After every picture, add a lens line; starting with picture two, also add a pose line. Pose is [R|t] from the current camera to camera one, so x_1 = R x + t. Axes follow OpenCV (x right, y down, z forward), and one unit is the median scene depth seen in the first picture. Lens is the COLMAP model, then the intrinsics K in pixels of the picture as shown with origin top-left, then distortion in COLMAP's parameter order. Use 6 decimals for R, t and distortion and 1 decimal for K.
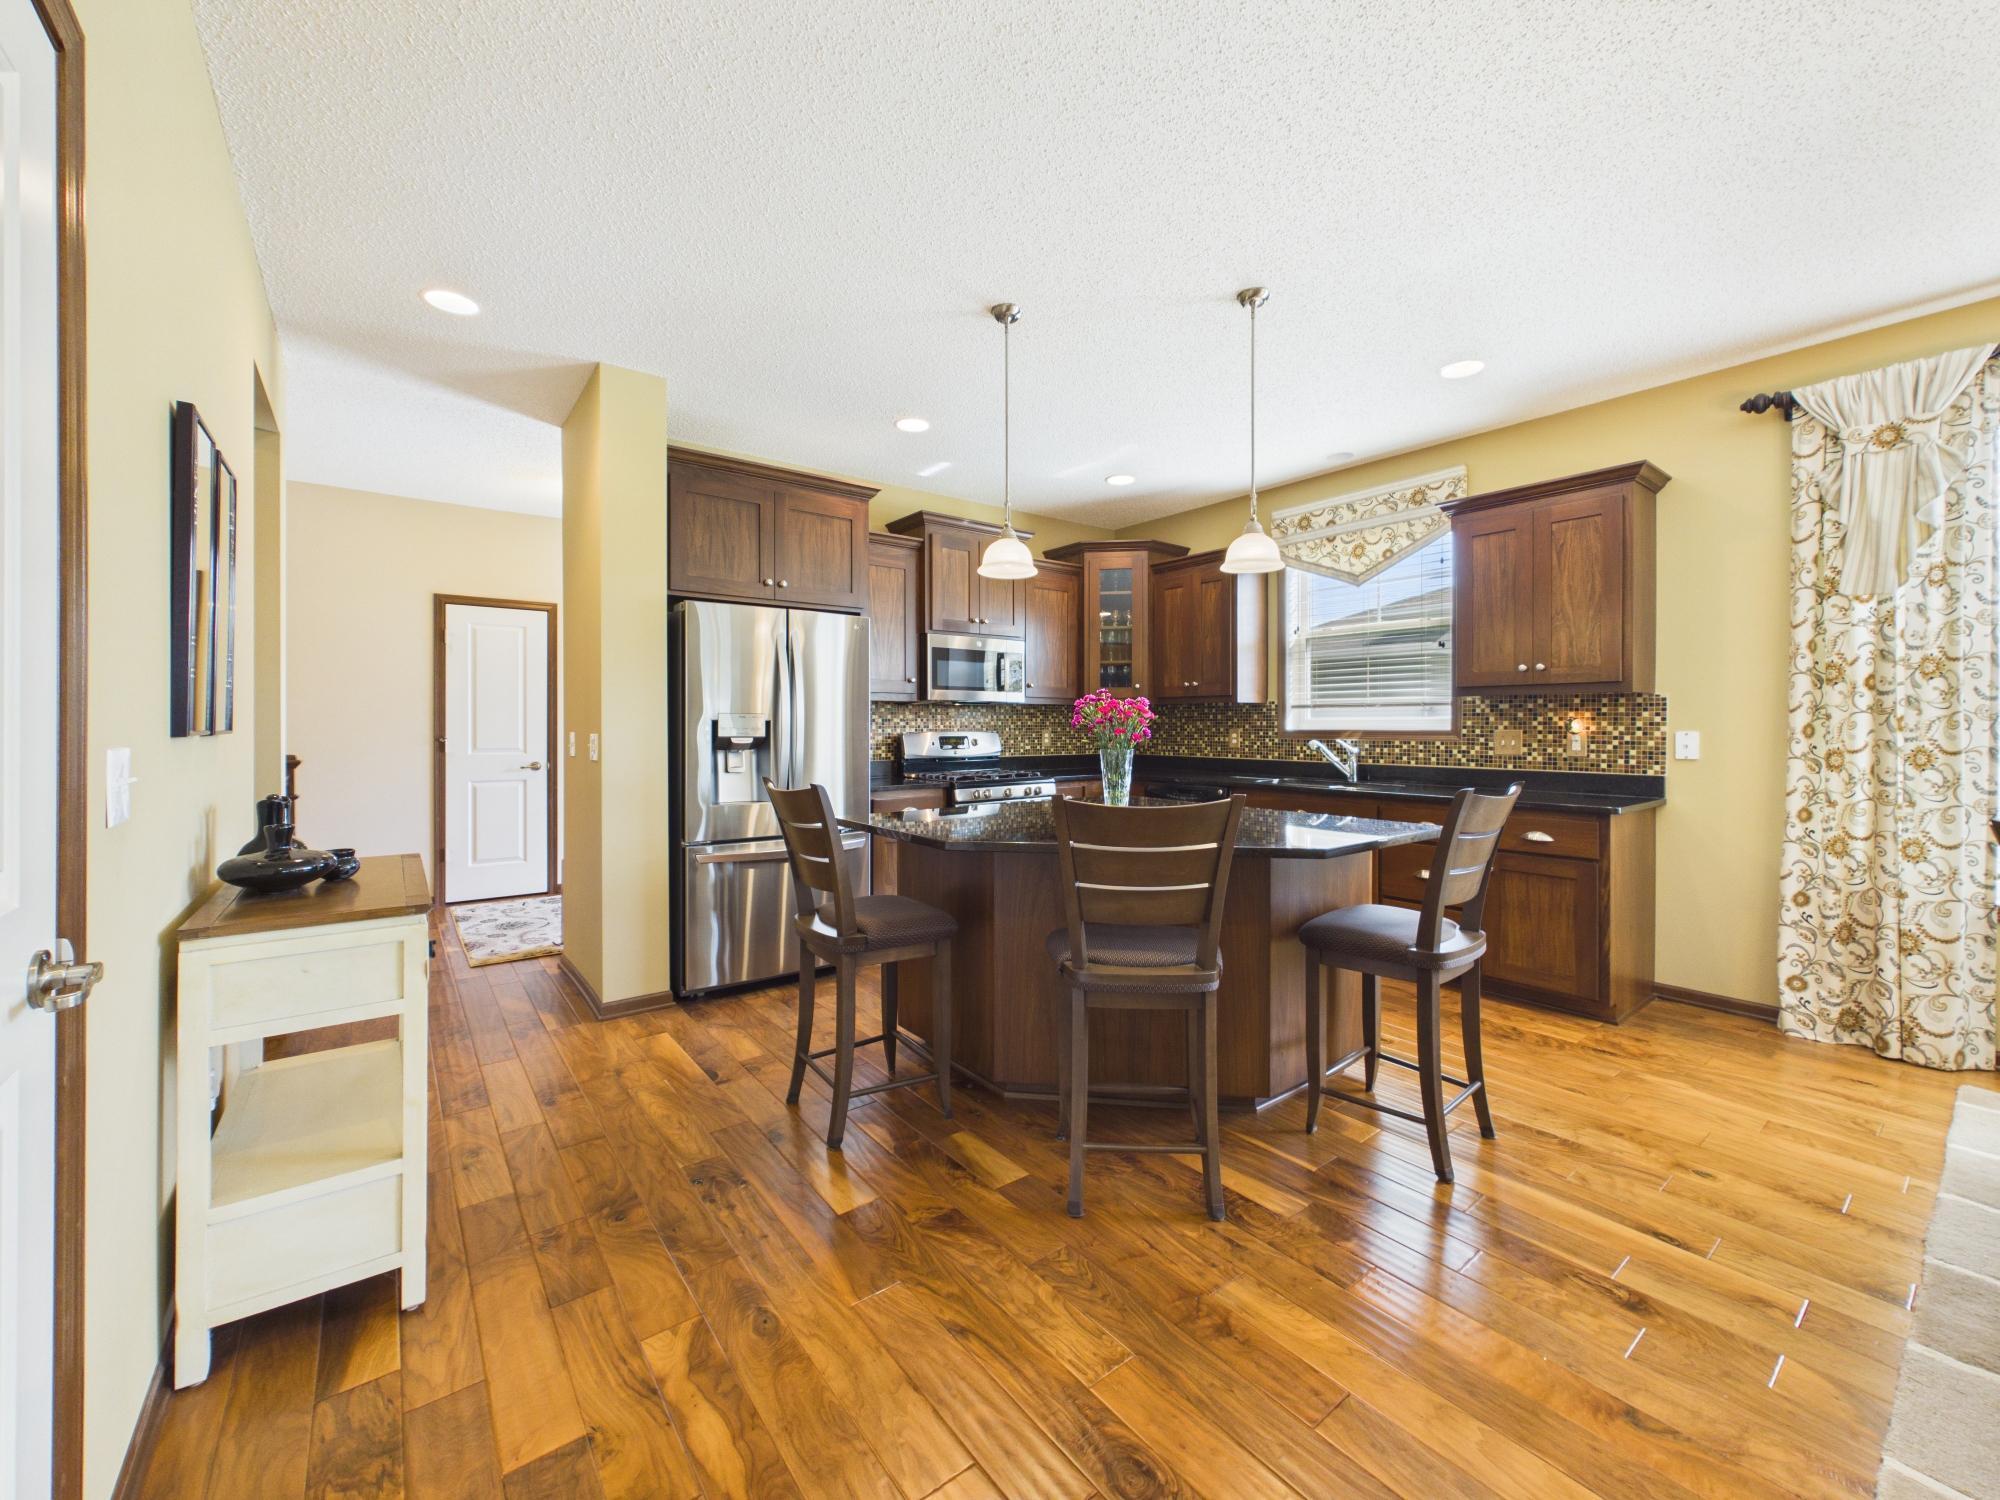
lens RADIAL K [[797.1, 0, 996.0], [0, 797.1, 719.3], [0, 0, 1]] dist [0.001836, -0.000697]
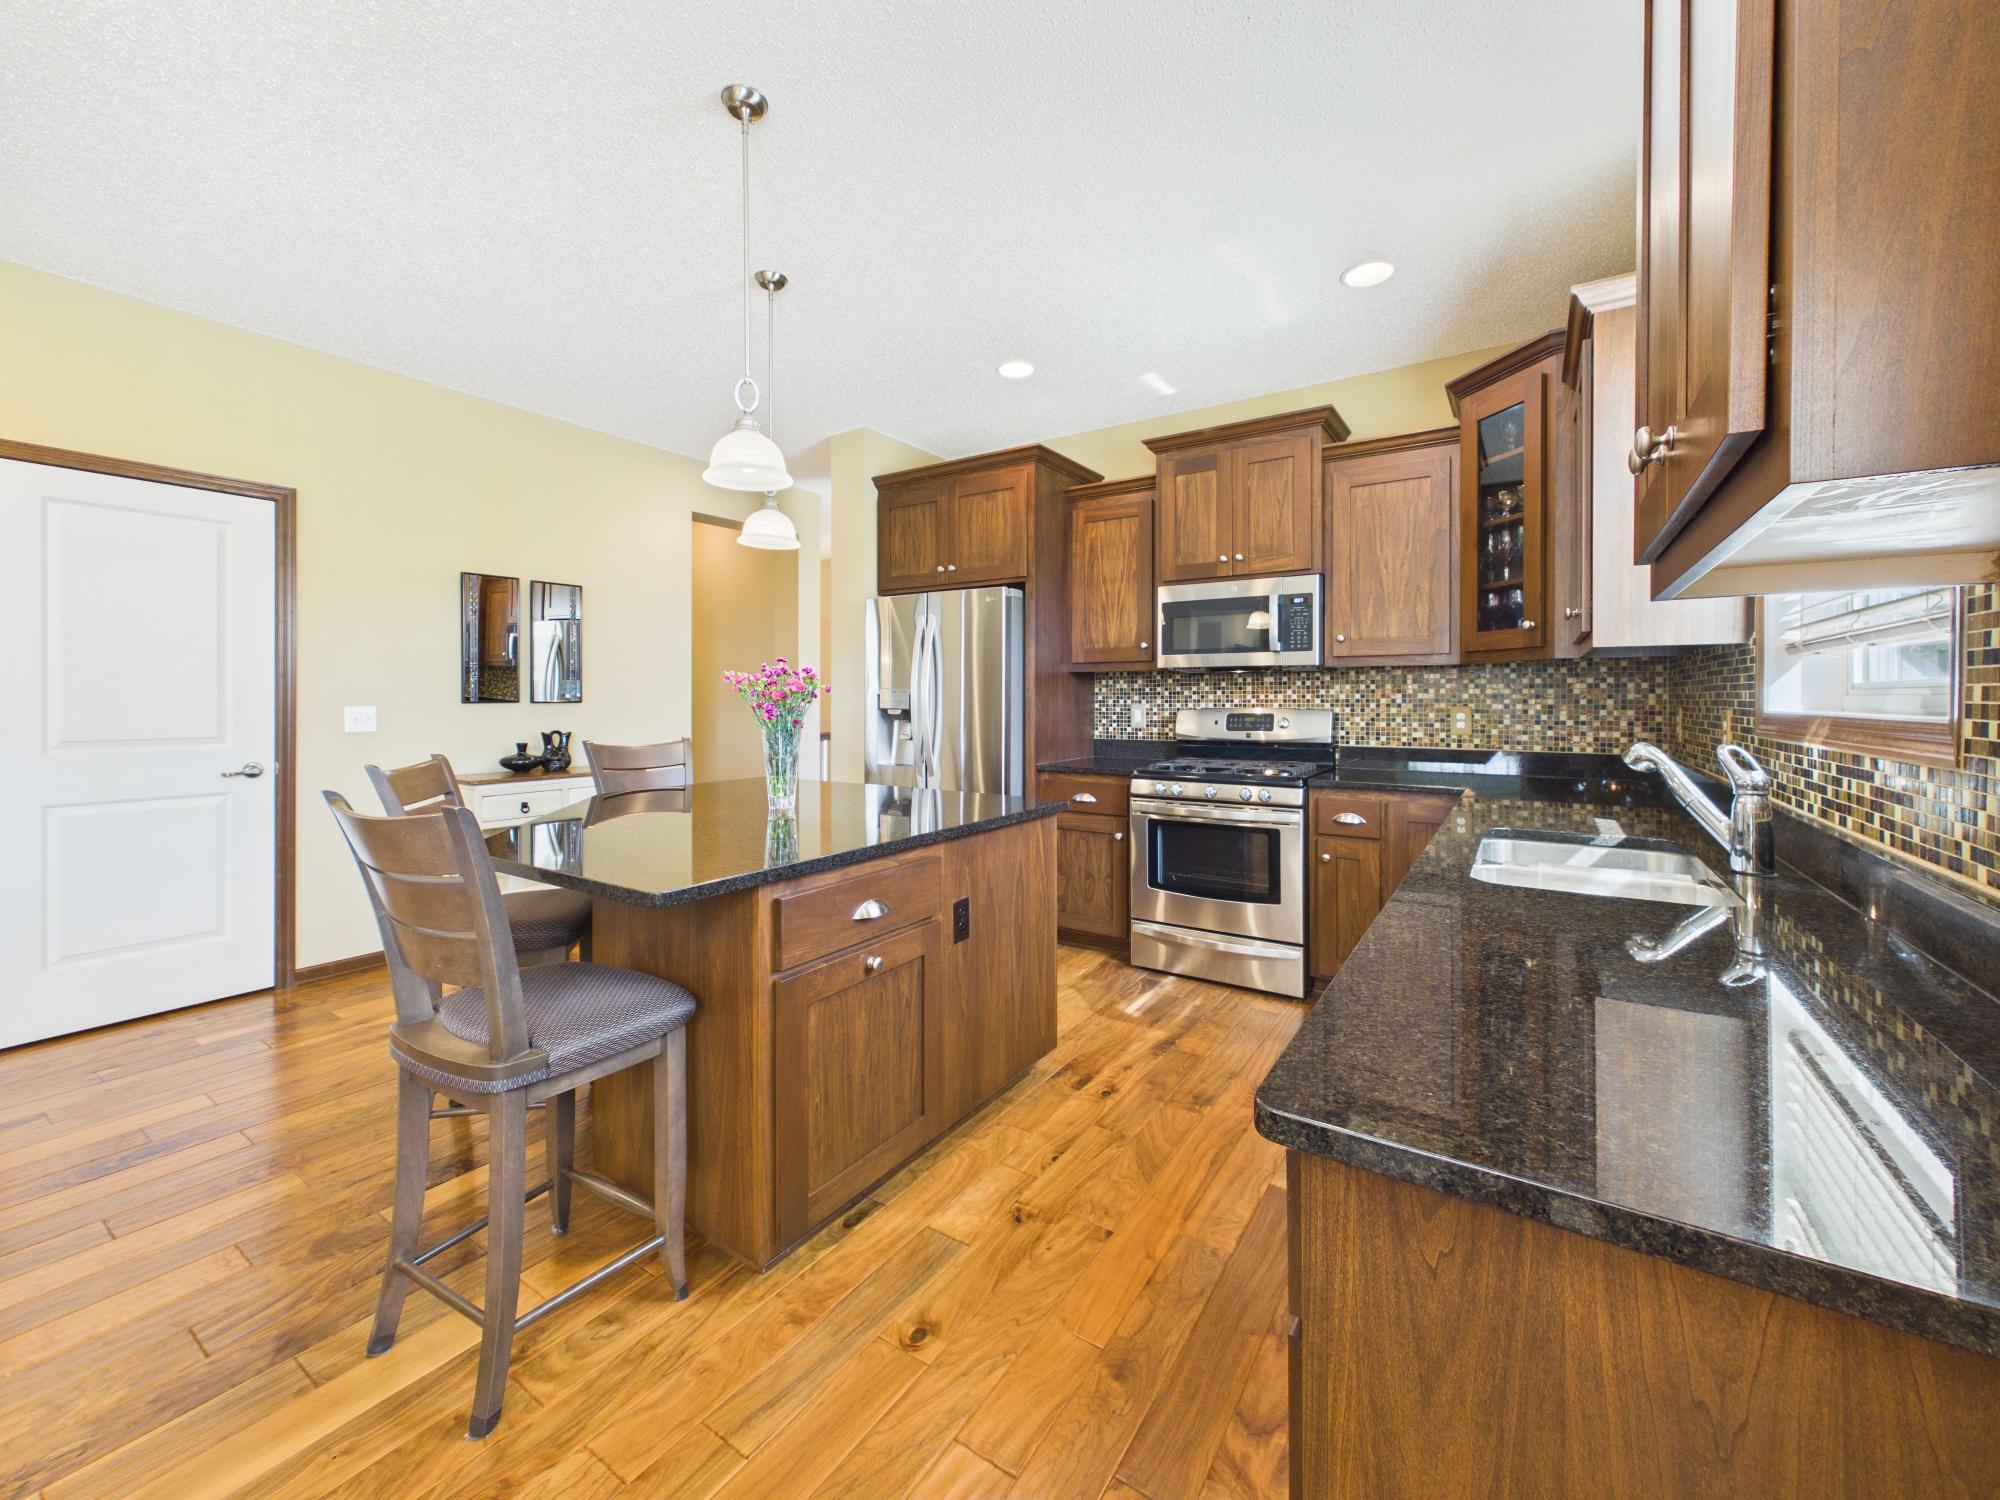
lens RADIAL K [[797.1, 0, 1008.0], [0, 797.1, 697.9], [0, 0, 1]] dist [0.001836, -0.000697]
pose [[0.337126, 0.000709, -0.941459, 1.014178], [0.006503, 0.999974, 0.003082, 0.004179], [0.941437, -0.007162, 0.337113, 0.923923]]
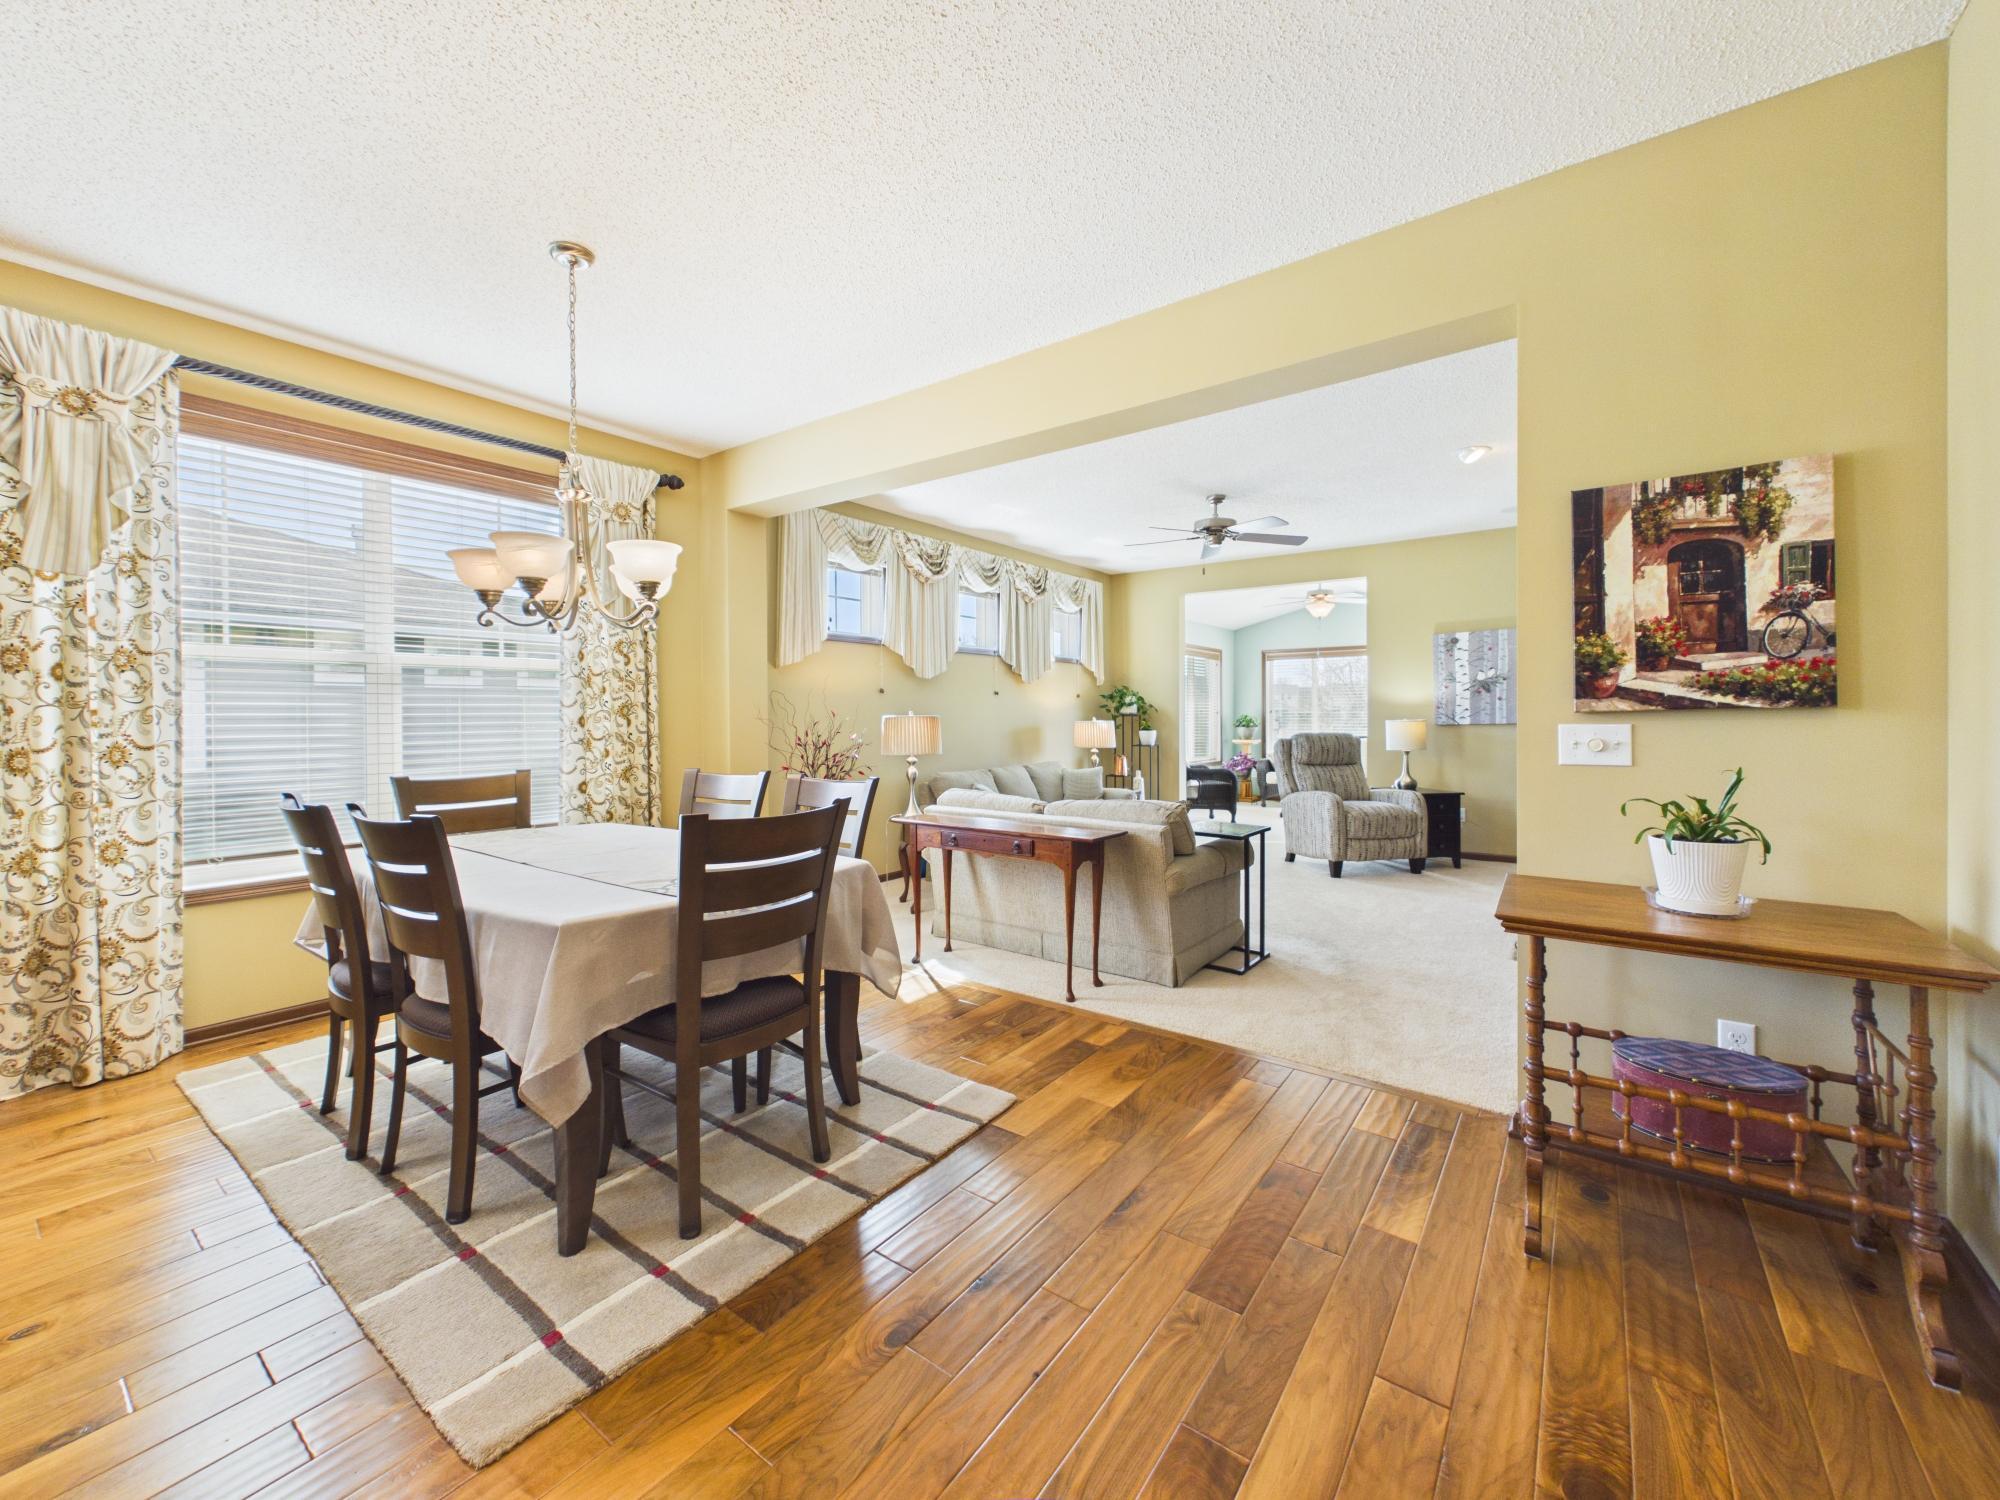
lens RADIAL K [[797.1, 0, 1007.9], [0, 797.1, 717.8], [0, 0, 1]] dist [0.001836, -0.000697]
pose [[-0.278528, -0.001394, 0.960427, -0.048827], [-0.001715, 0.999998, 0.000954, 0.001908], [-0.960427, -0.001382, -0.278530, 0.234713]]
